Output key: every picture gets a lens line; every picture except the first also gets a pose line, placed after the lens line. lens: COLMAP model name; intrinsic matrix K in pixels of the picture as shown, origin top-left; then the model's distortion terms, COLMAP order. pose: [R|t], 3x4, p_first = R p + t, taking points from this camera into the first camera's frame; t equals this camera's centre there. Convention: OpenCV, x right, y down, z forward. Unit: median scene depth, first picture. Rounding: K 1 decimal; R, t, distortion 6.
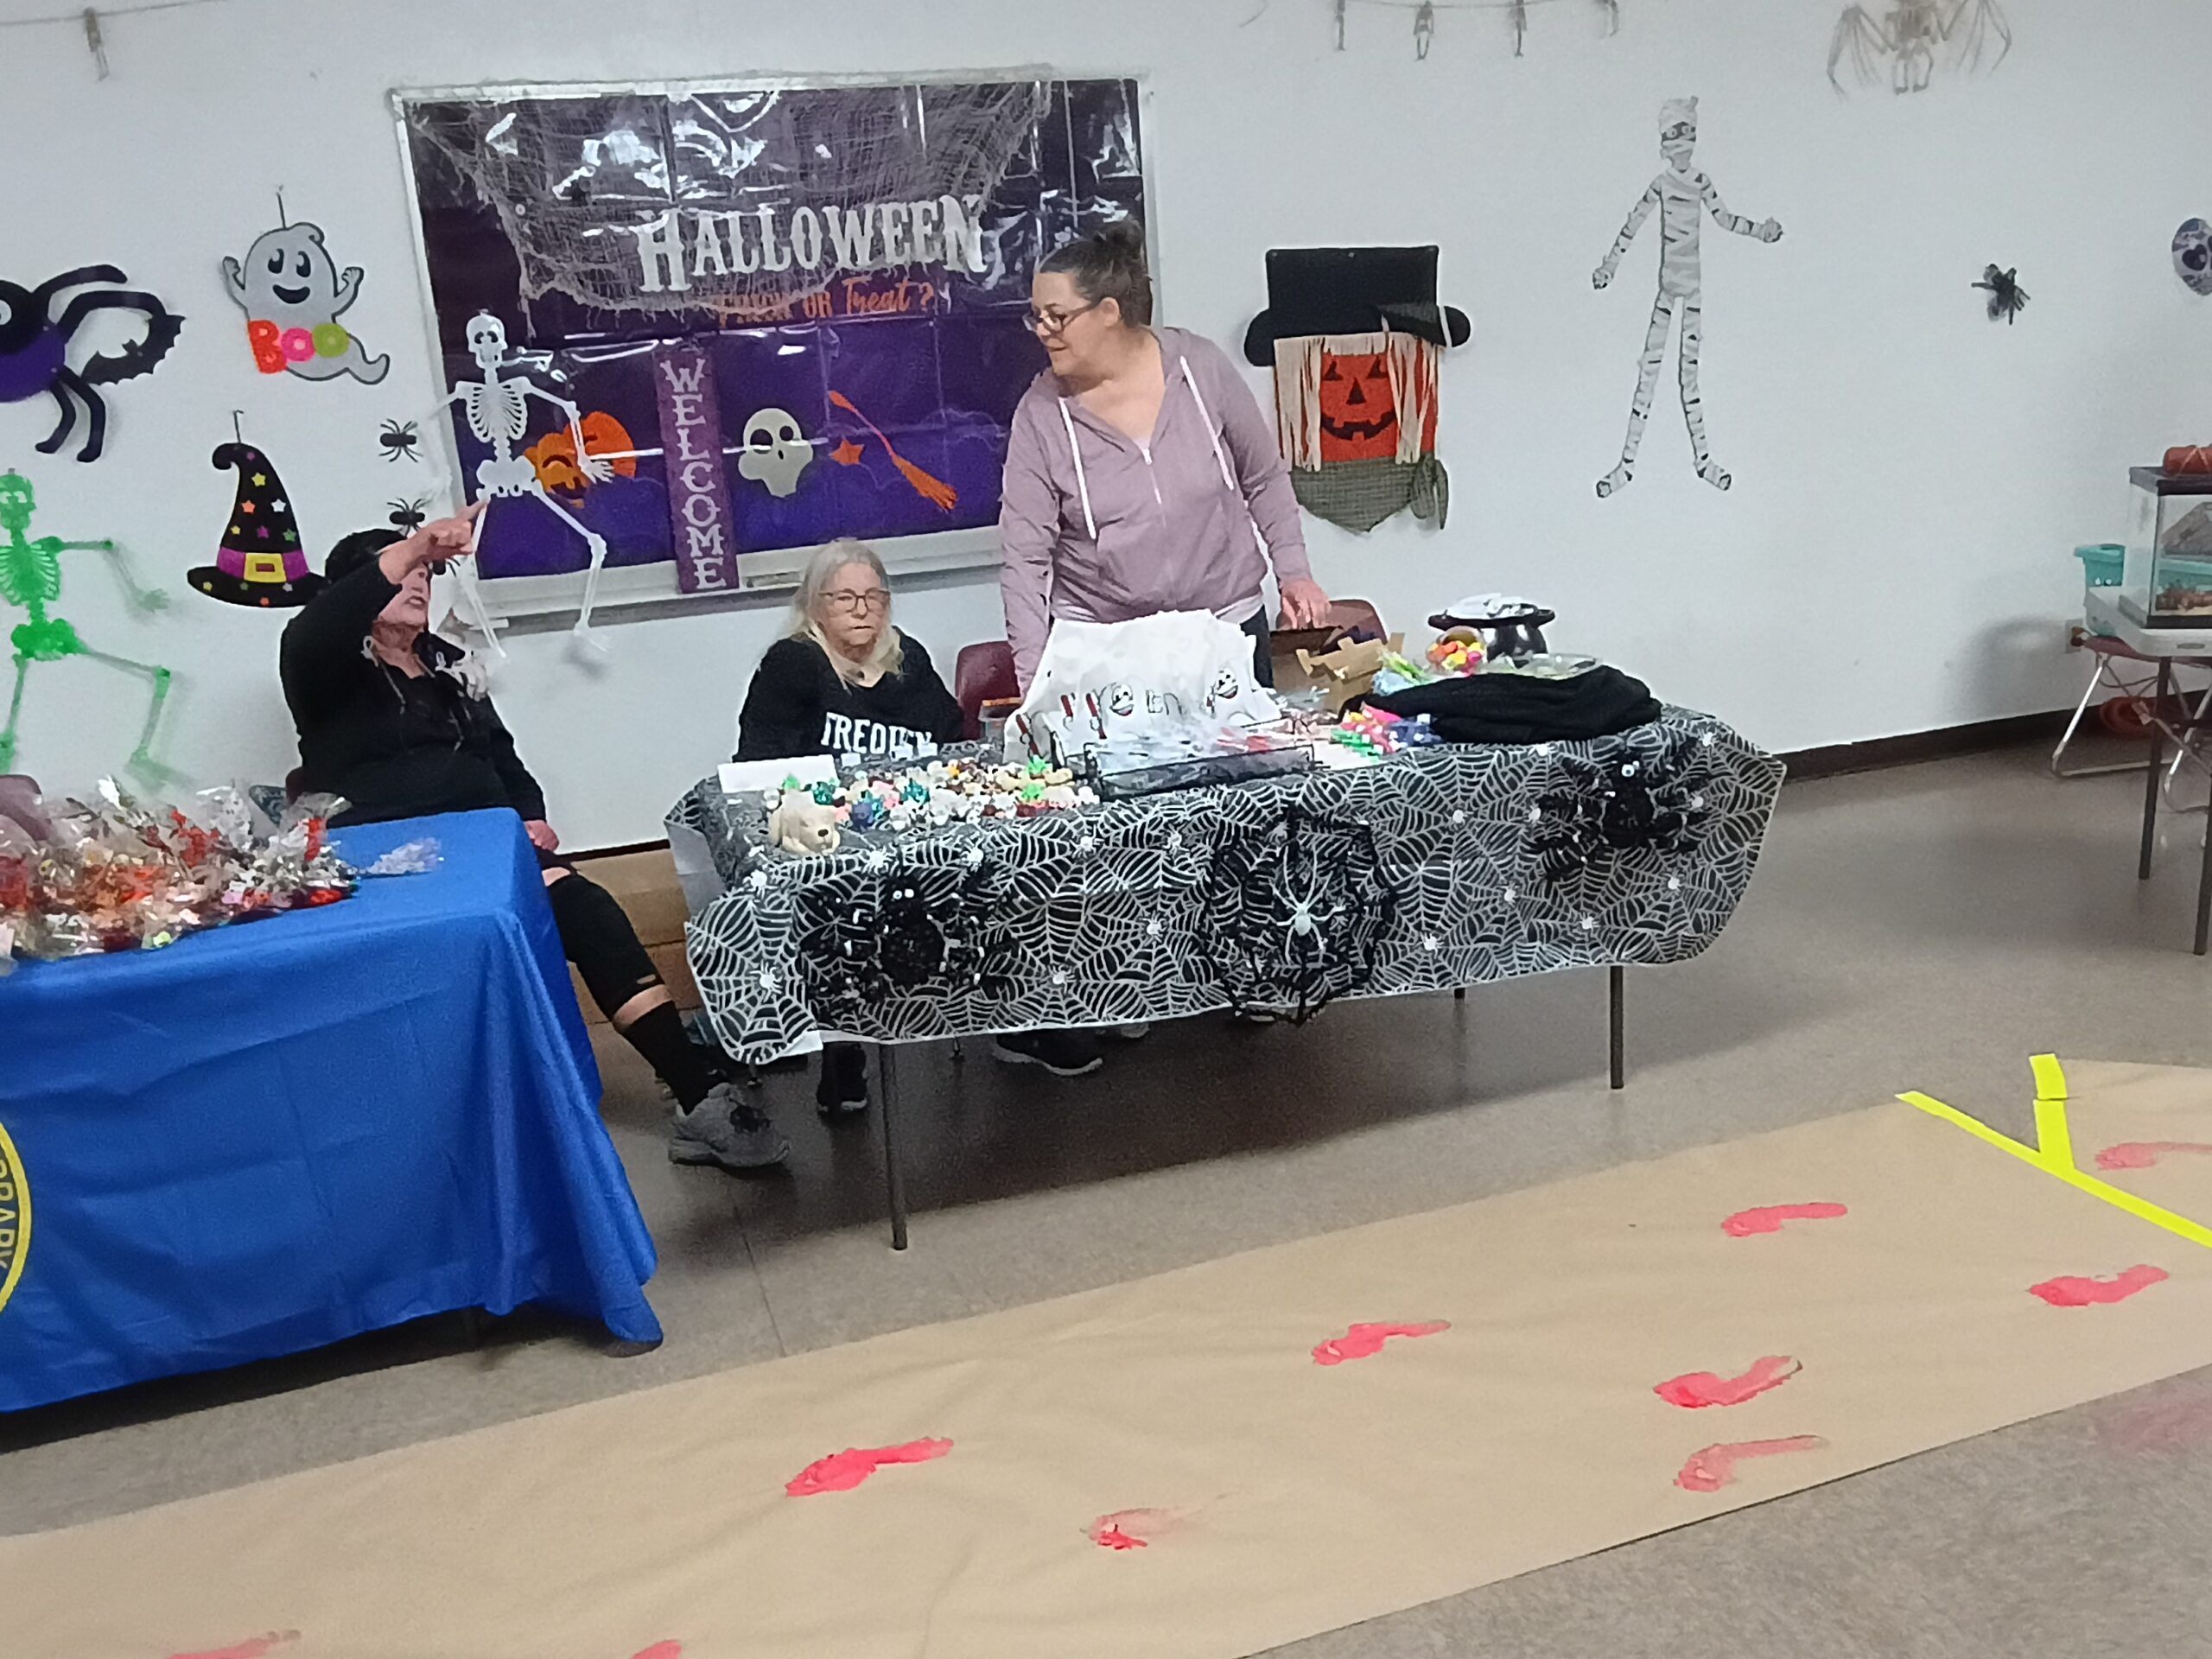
lens RADIAL K [[1914.0, 0, 1110.8], [0, 1914.0, 828.6], [0, 0, 1]] dist [-0.005646, -0.004001]
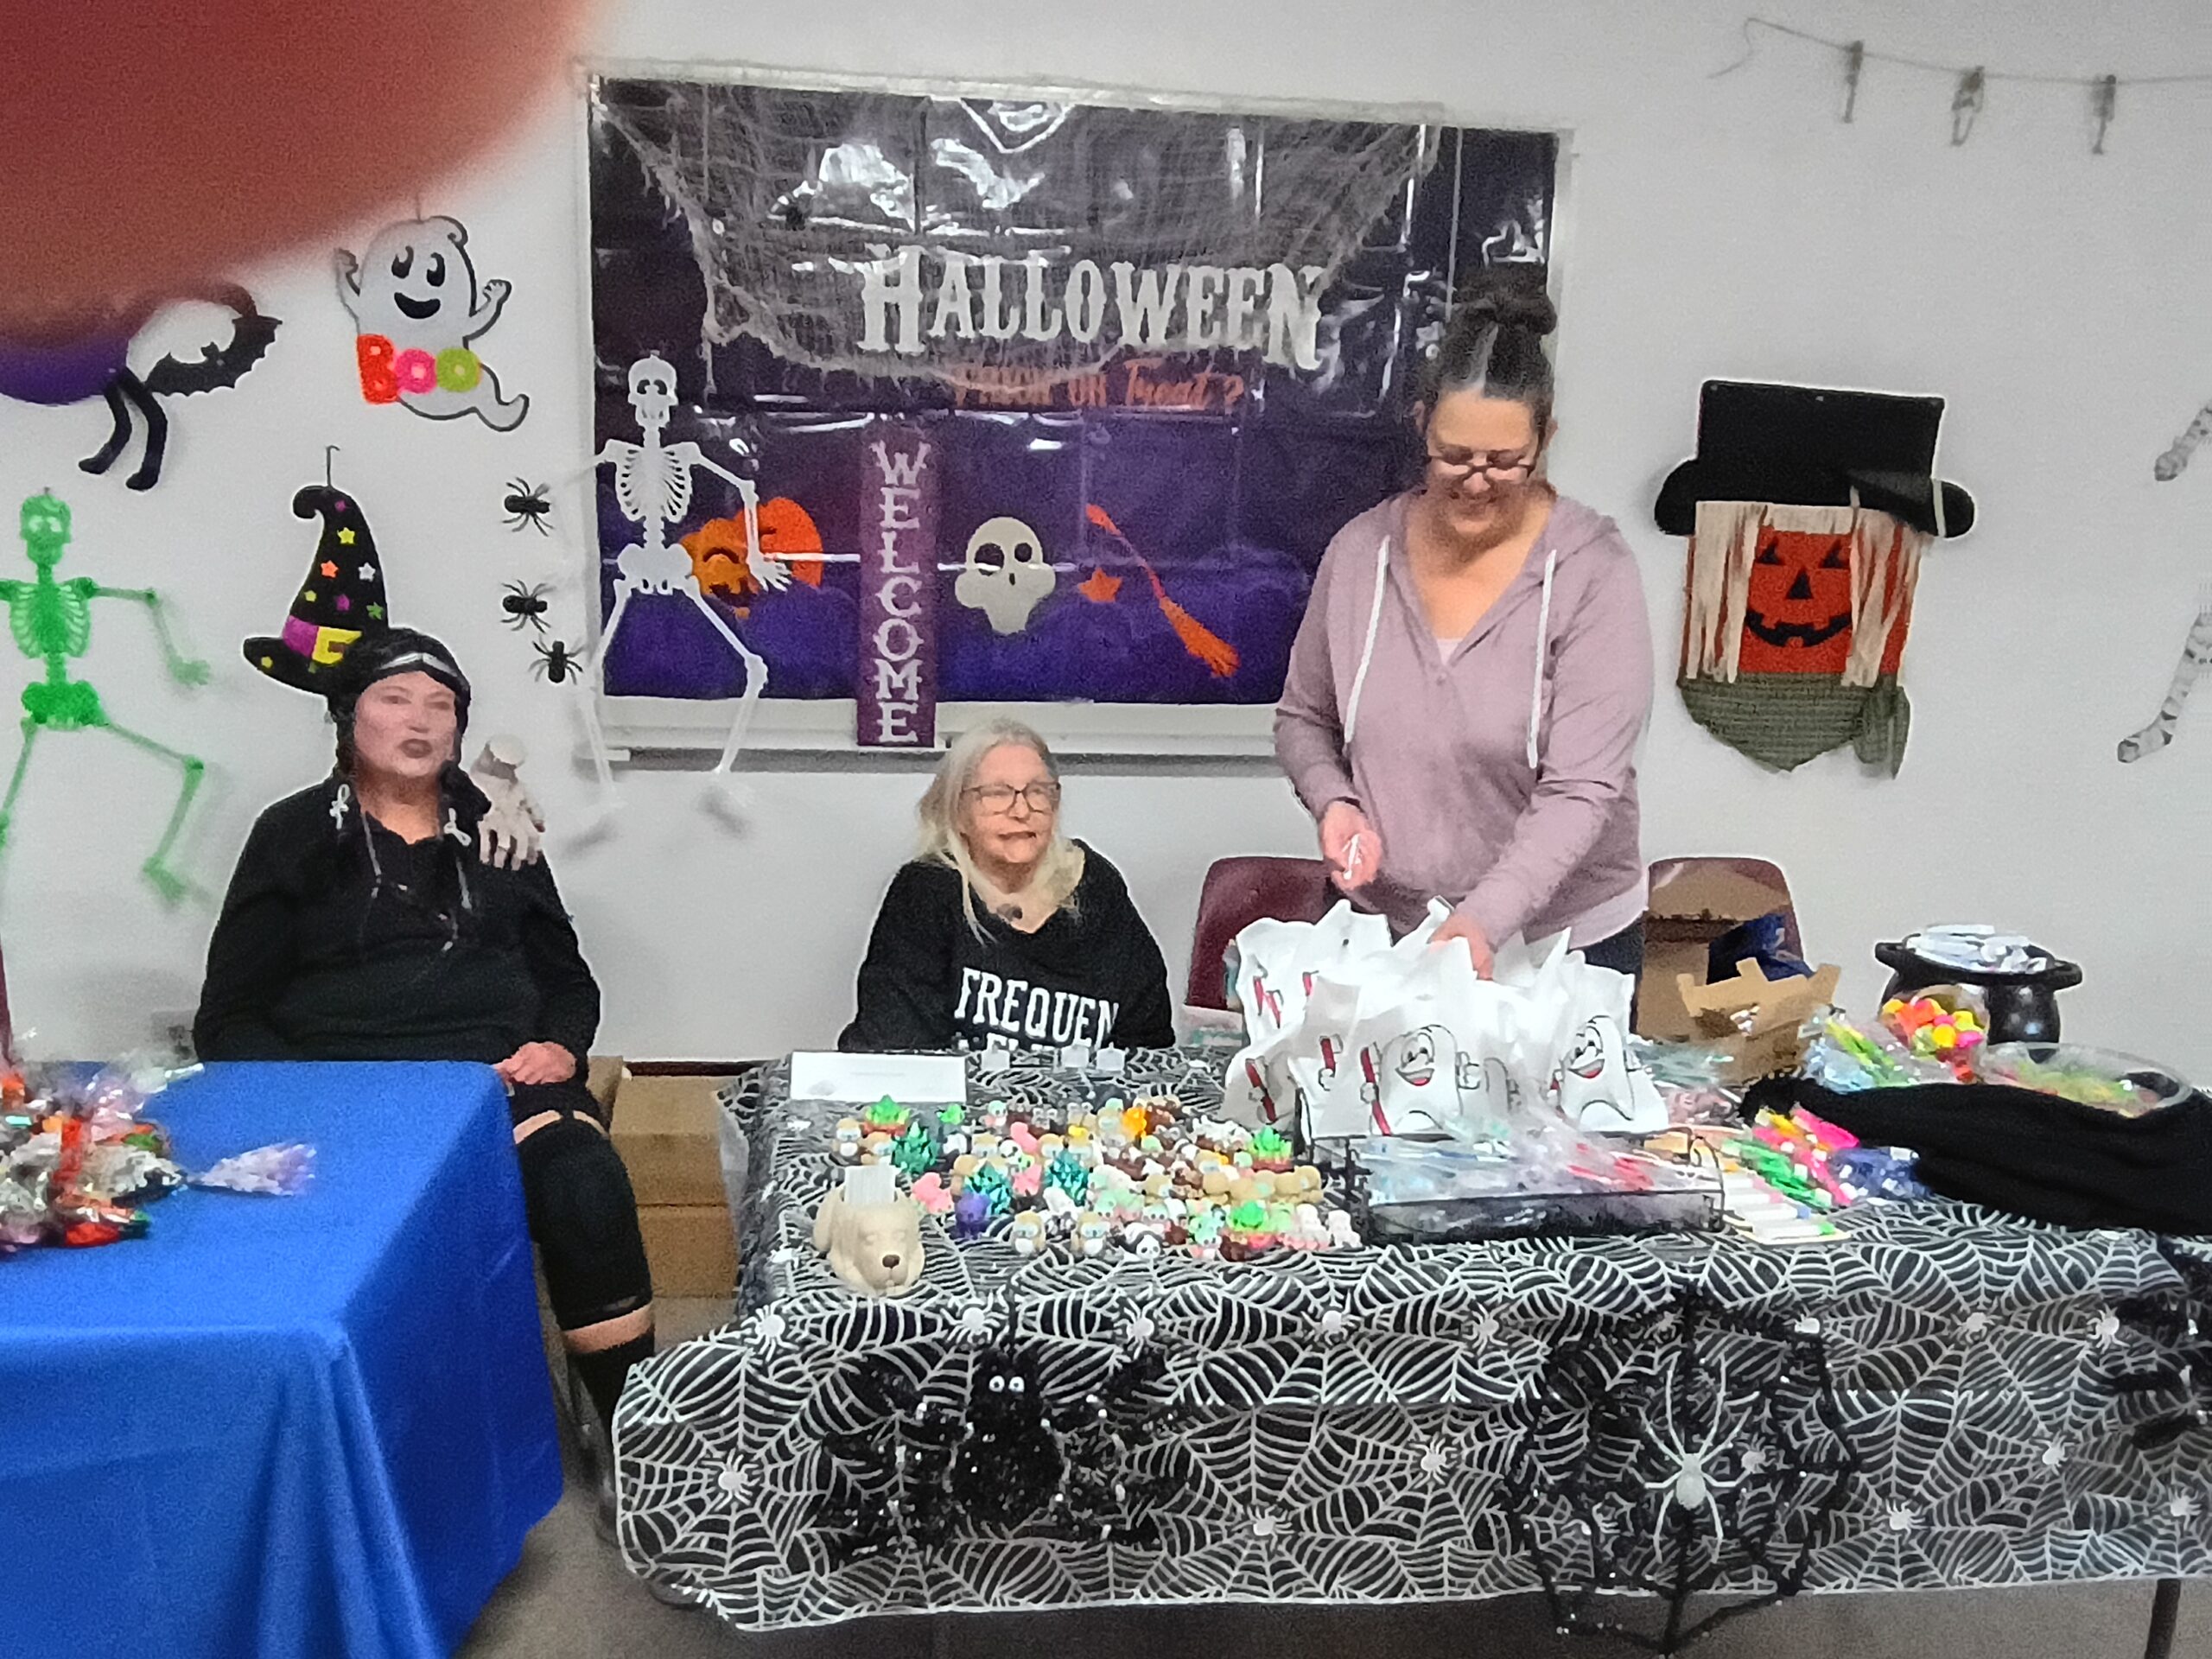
lens RADIAL K [[1914.0, 0, 1110.8], [0, 1914.0, 828.6], [0, 0, 1]] dist [-0.005646, -0.004001]
pose [[0.977507, 0.139806, -0.157908, -0.001501], [-0.146896, 0.988564, -0.034097, -0.082571], [0.151335, 0.056526, 0.986865, 0.280412]]
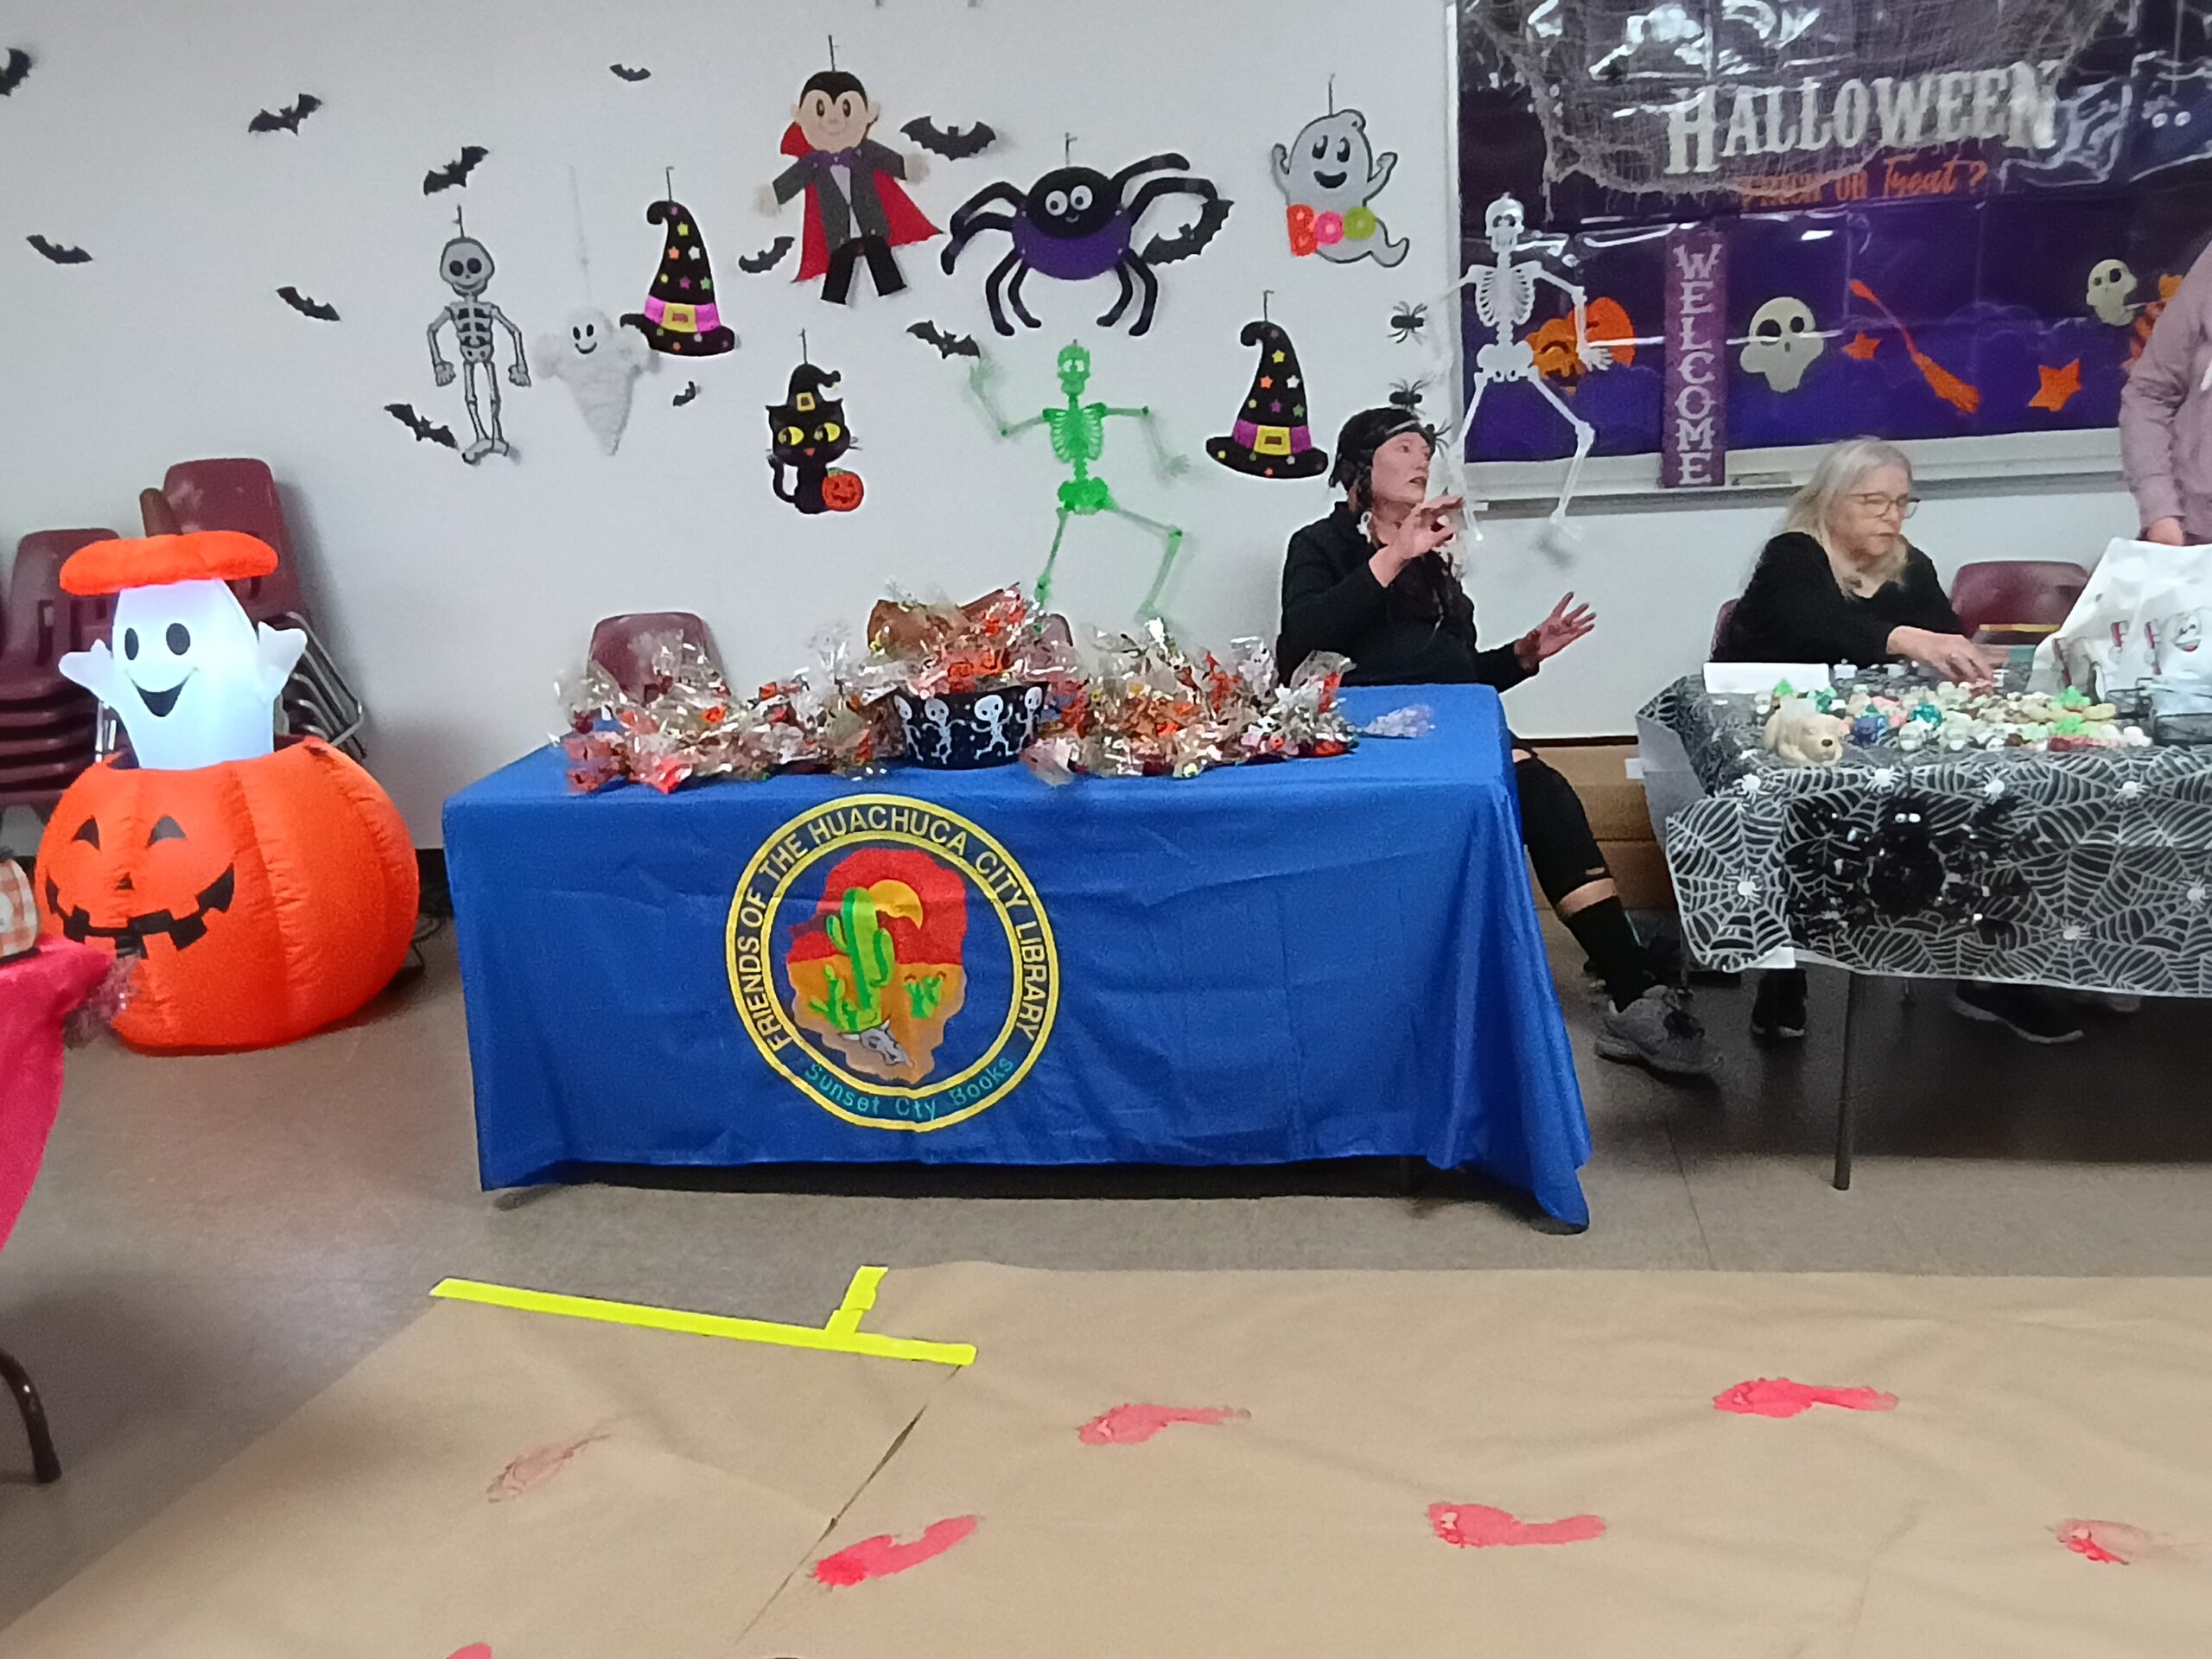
lens RADIAL K [[1906.0, 0, 1106.0], [0, 1906.0, 829.5], [0, 0, 1]] dist [0.003303, -0.010538]
pose [[0.894986, 0.133392, -0.425684, -0.042808], [-0.111484, 0.990848, 0.076100, 0.008686], [0.431939, -0.020651, 0.901666, -0.007315]]
